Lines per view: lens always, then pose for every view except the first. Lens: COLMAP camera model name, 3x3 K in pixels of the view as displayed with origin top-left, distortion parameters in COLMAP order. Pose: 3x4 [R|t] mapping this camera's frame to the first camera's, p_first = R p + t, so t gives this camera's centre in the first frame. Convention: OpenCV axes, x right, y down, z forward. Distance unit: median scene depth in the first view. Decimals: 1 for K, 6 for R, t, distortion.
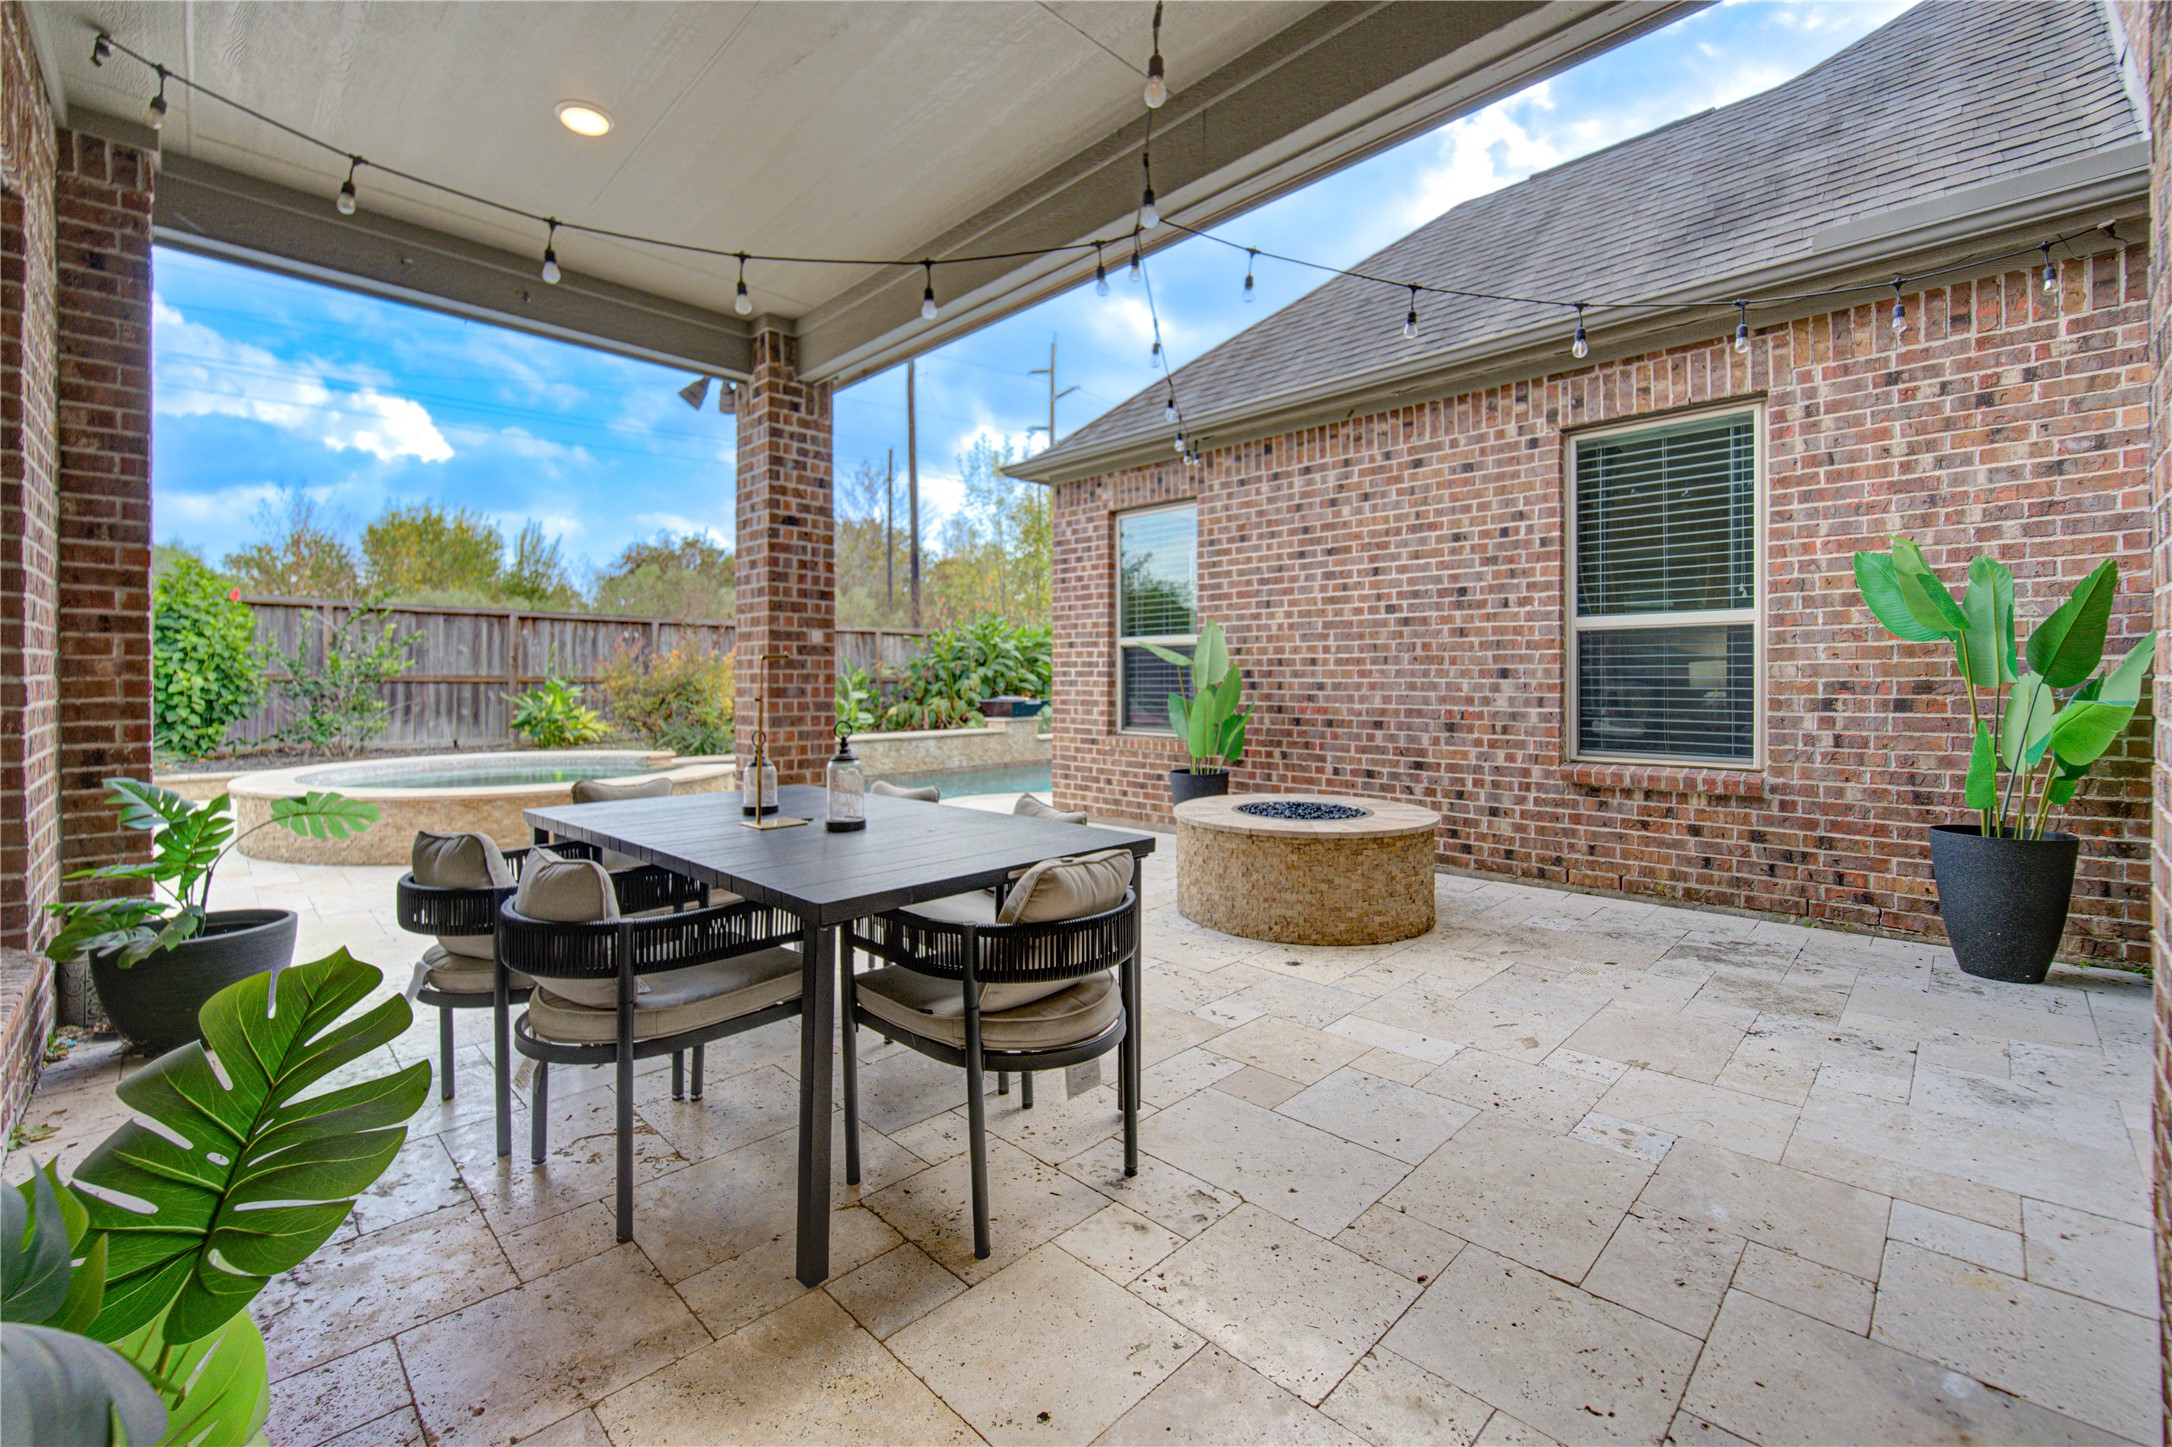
lens RADIAL K [[901.7, 0, 1089.0], [0, 901.7, 684.6], [0, 0, 1]] dist [-0.004563, -0.001657]
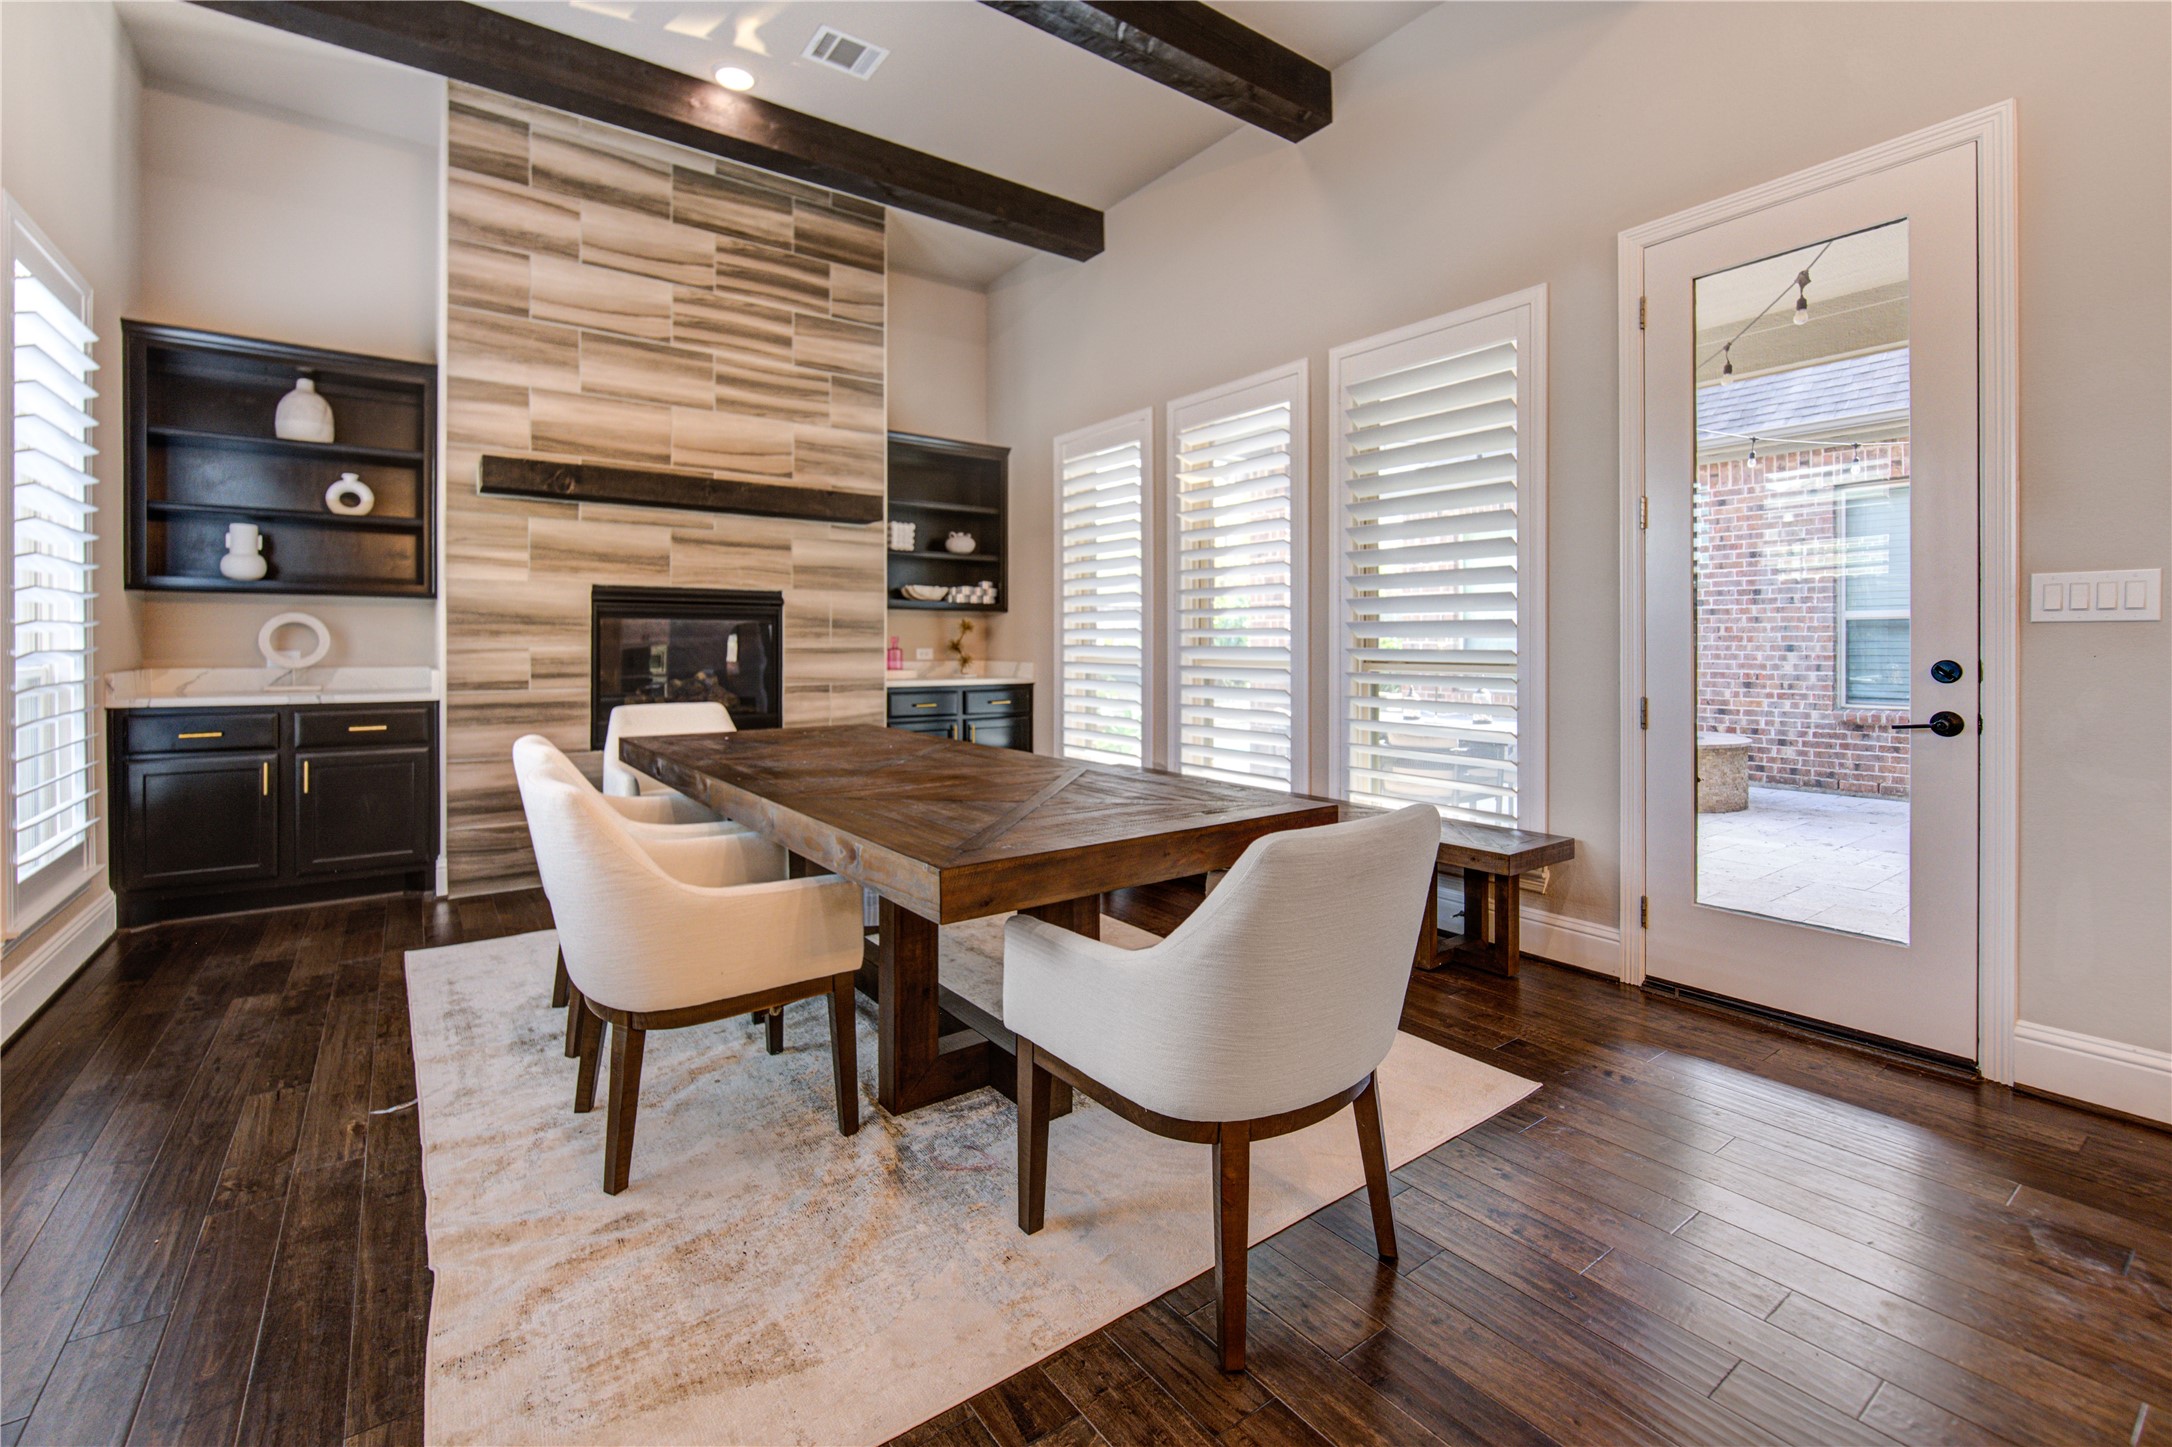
lens RADIAL K [[901.7, 0, 1115.4], [0, 901.7, 650.1], [0, 0, 1]] dist [-0.004563, -0.001657]
pose [[0.987154, 0.000508, -0.159771, -0.332575], [0.000277, 0.999988, 0.004887, -0.014487], [0.159772, -0.004868, 0.987142, -0.530457]]
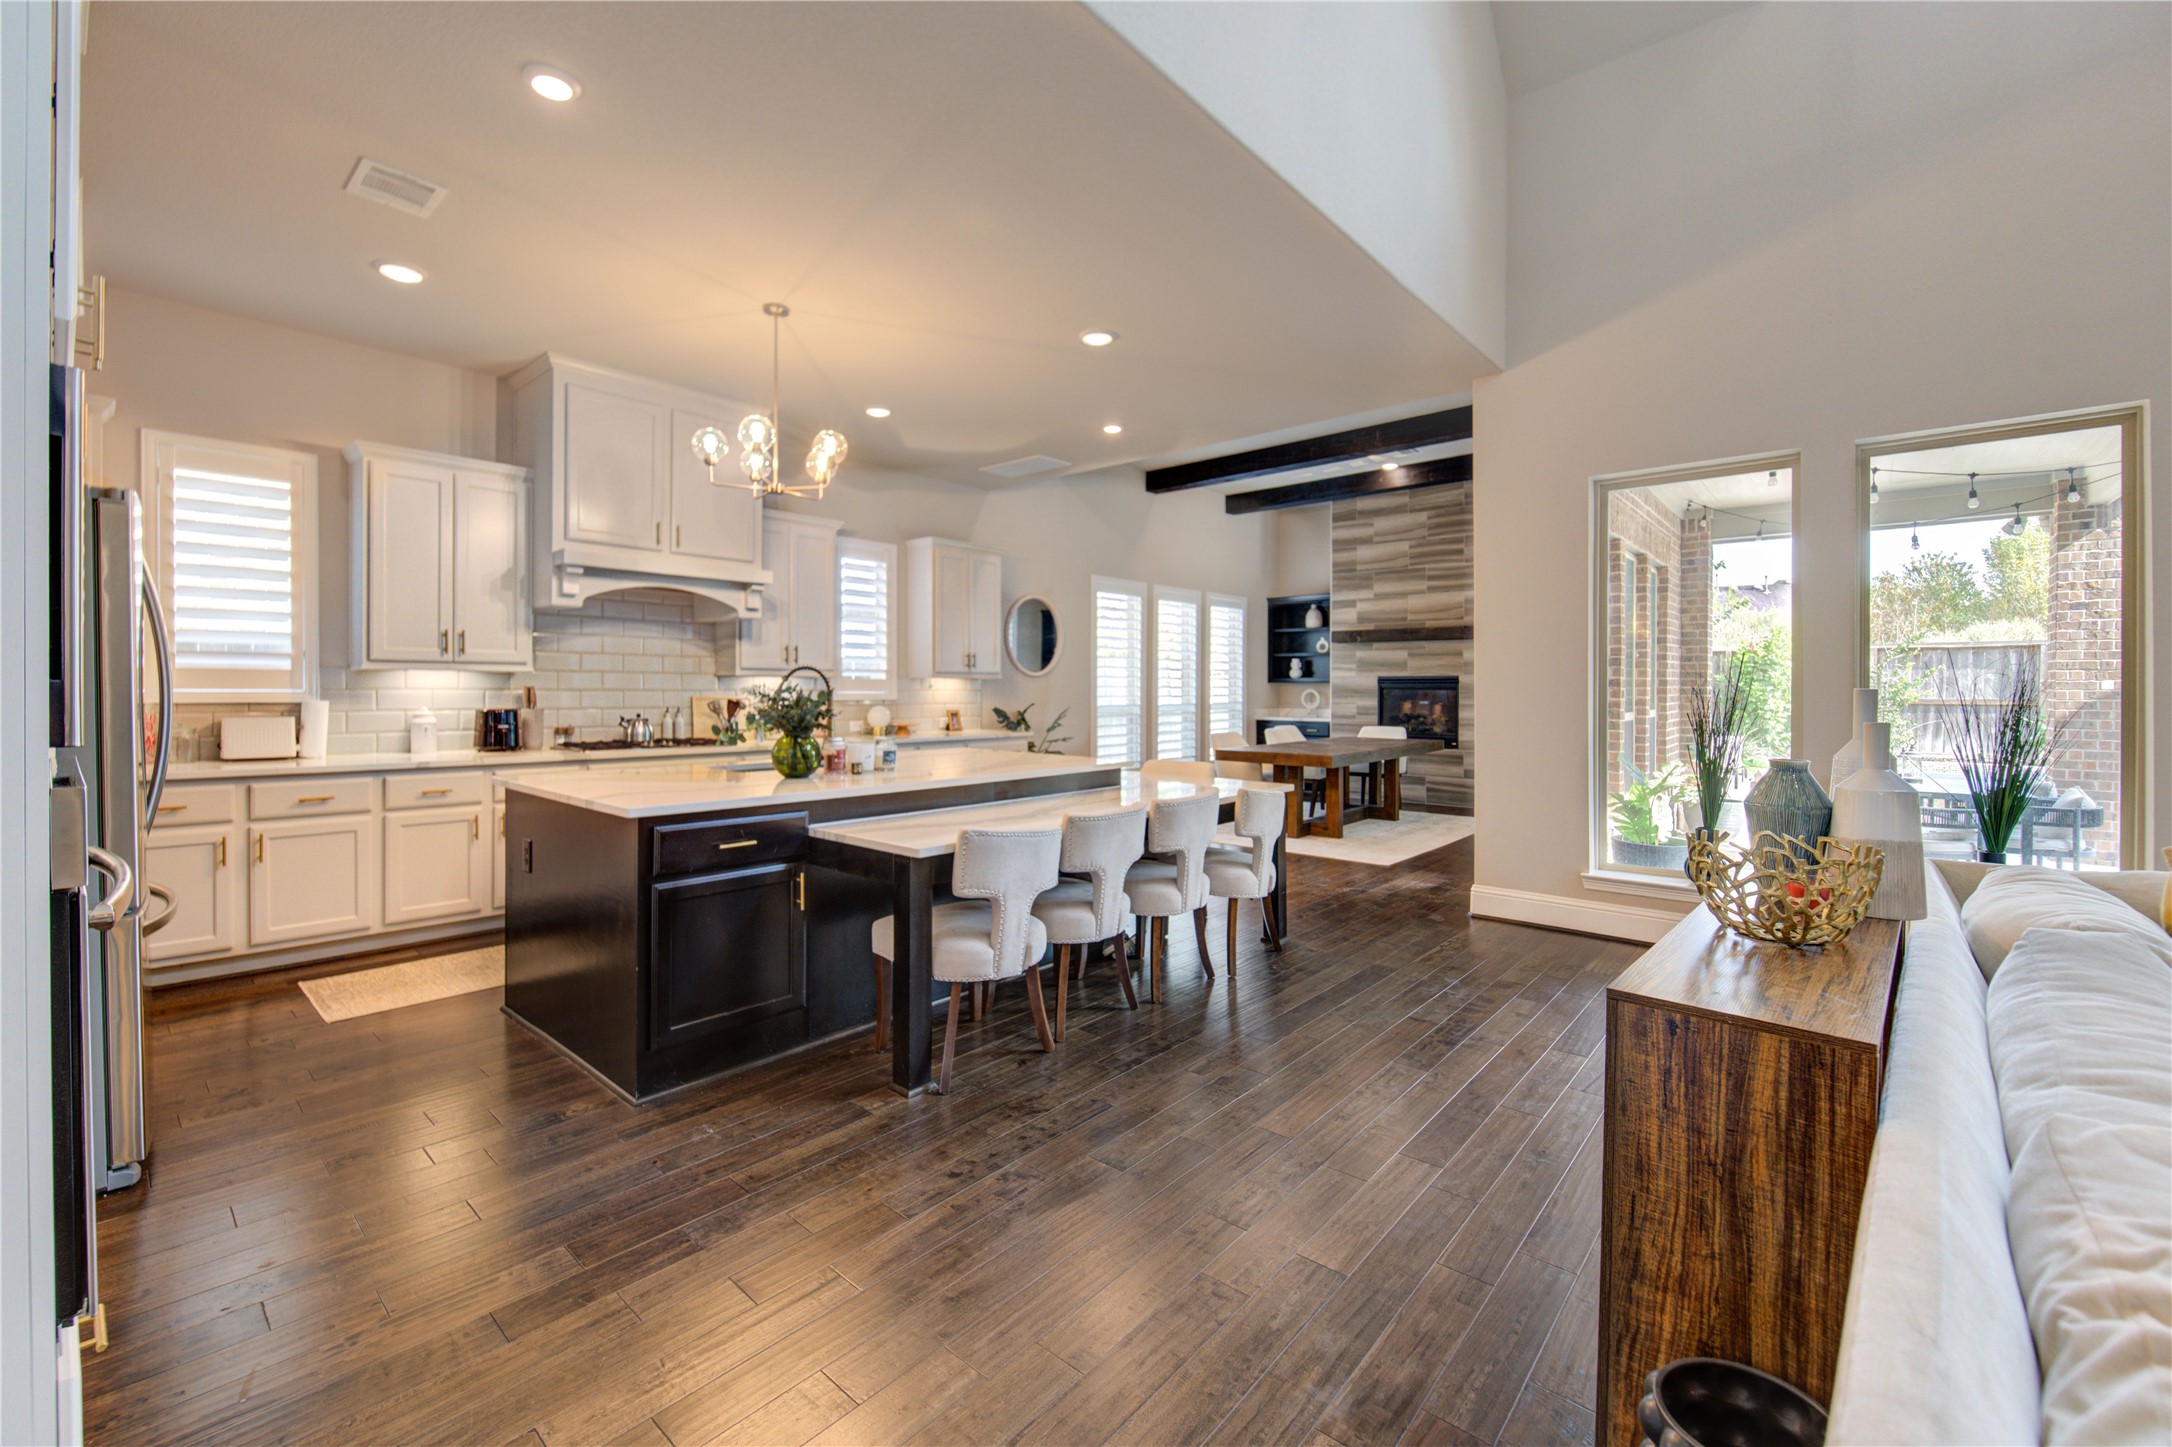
lens RADIAL K [[901.7, 0, 1062.0], [0, 901.7, 704.9], [0, 0, 1]] dist [-0.004563, -0.001657]
pose [[0.060812, 0.013344, -0.998060, 0.825913], [-0.002452, 0.999910, 0.013219, -0.030605], [0.998146, 0.001643, 0.060839, -0.594617]]
